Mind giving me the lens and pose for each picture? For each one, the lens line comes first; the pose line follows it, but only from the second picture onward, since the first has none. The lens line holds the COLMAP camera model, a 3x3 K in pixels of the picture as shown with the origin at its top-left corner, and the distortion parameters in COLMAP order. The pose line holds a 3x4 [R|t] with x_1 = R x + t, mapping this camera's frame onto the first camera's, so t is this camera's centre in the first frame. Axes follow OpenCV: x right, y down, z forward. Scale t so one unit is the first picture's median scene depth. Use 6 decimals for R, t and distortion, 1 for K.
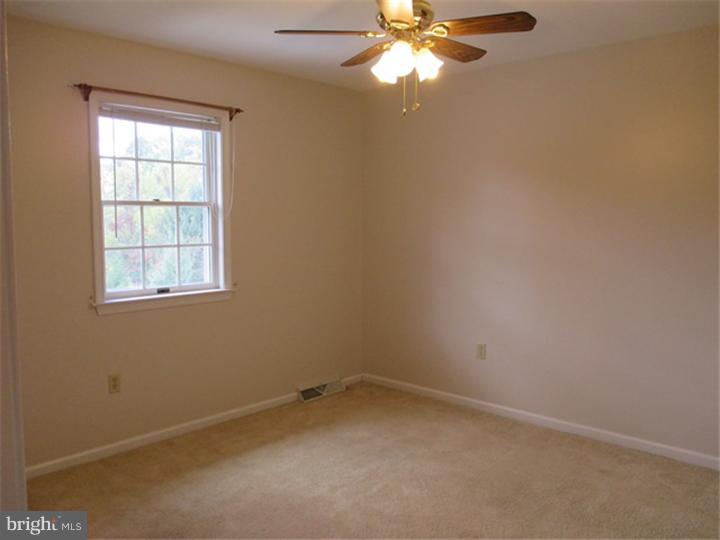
lens RADIAL K [[596.4, 0, 360.0], [0, 596.4, 270.0], [0, 0, 1]] dist [-0.028585, -0.009286]
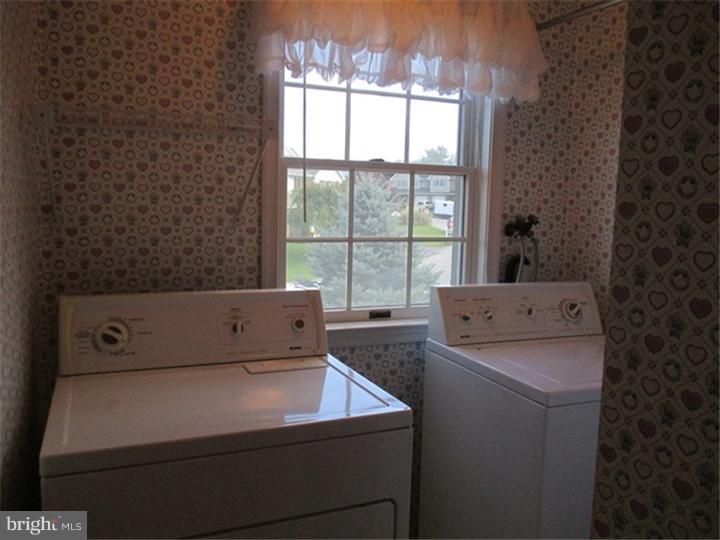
lens RADIAL K [[596.4, 0, 360.0], [0, 596.4, 270.0], [0, 0, 1]] dist [-0.028585, -0.009286]
pose [[0.910069, 0.060934, -0.409953, -0.111415], [-0.058193, 0.998121, 0.019172, -0.020578], [0.410351, 0.006409, 0.911905, 0.463765]]
